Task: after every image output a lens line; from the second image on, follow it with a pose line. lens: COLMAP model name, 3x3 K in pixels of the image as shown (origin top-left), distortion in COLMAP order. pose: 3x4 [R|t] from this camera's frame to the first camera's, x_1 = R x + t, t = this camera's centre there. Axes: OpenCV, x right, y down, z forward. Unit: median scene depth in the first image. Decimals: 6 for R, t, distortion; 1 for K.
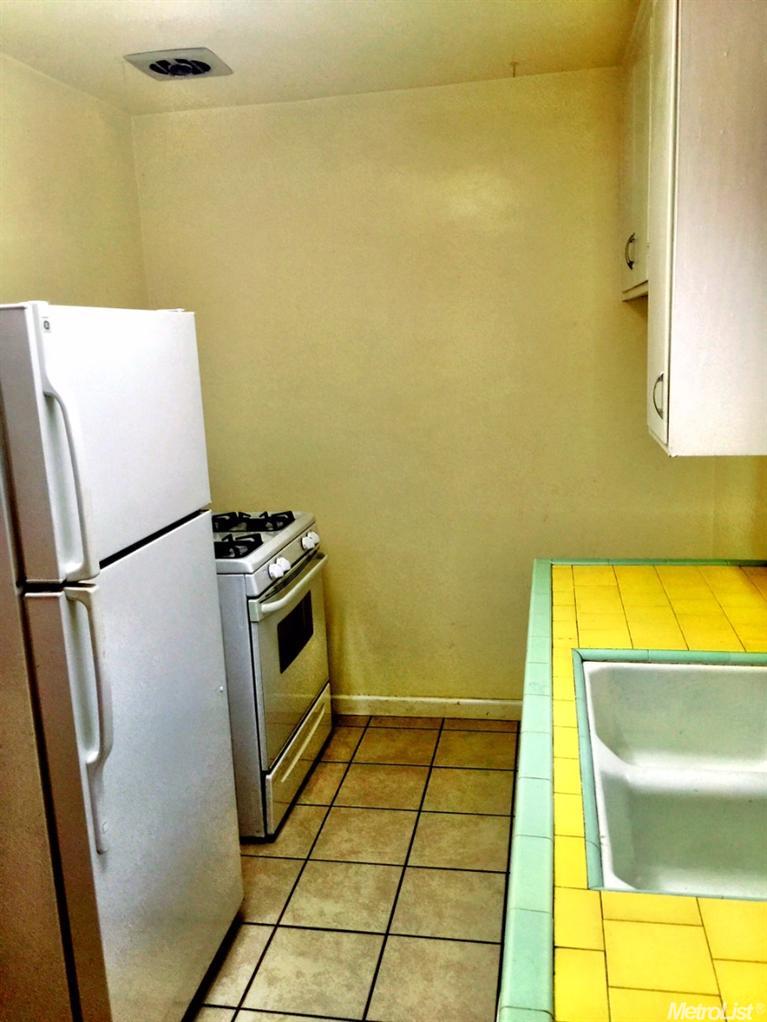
lens RADIAL K [[871.7, 0, 383.5], [0, 871.7, 511.0], [0, 0, 1]] dist [0.049085, 0.004031]
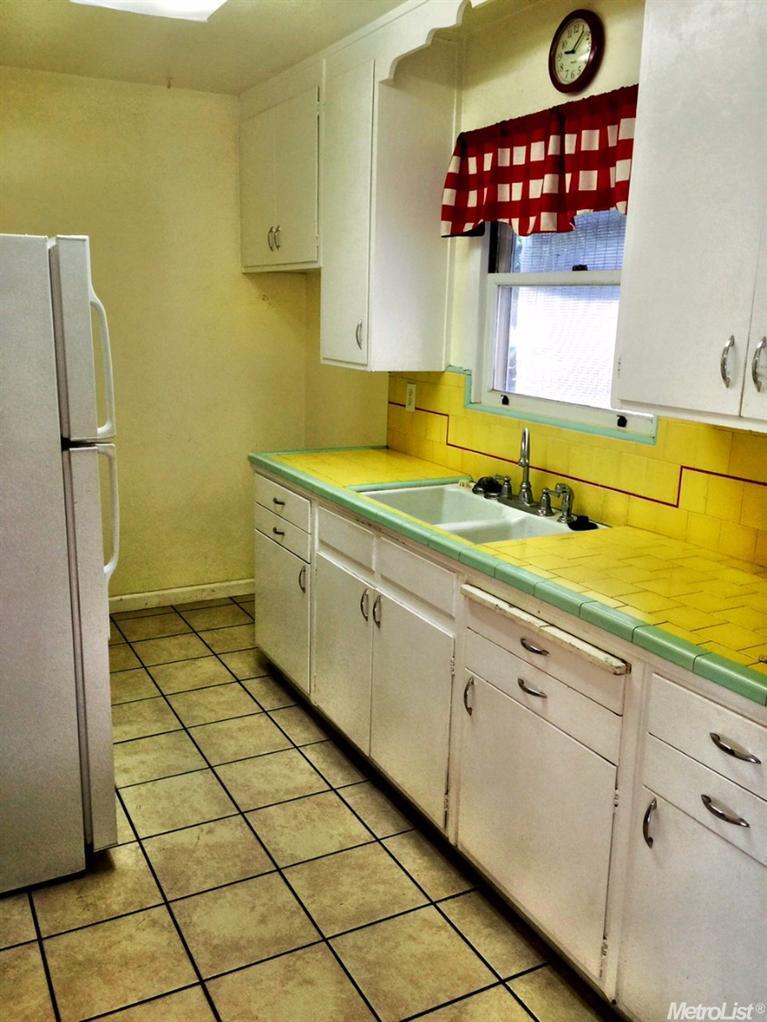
lens RADIAL K [[871.7, 0, 383.5], [0, 871.7, 511.0], [0, 0, 1]] dist [0.049085, 0.004031]
pose [[0.777245, -0.077066, 0.624460, -0.589737], [0.062333, 0.997020, 0.045461, 0.105649], [-0.626103, 0.003590, 0.779732, -0.250561]]
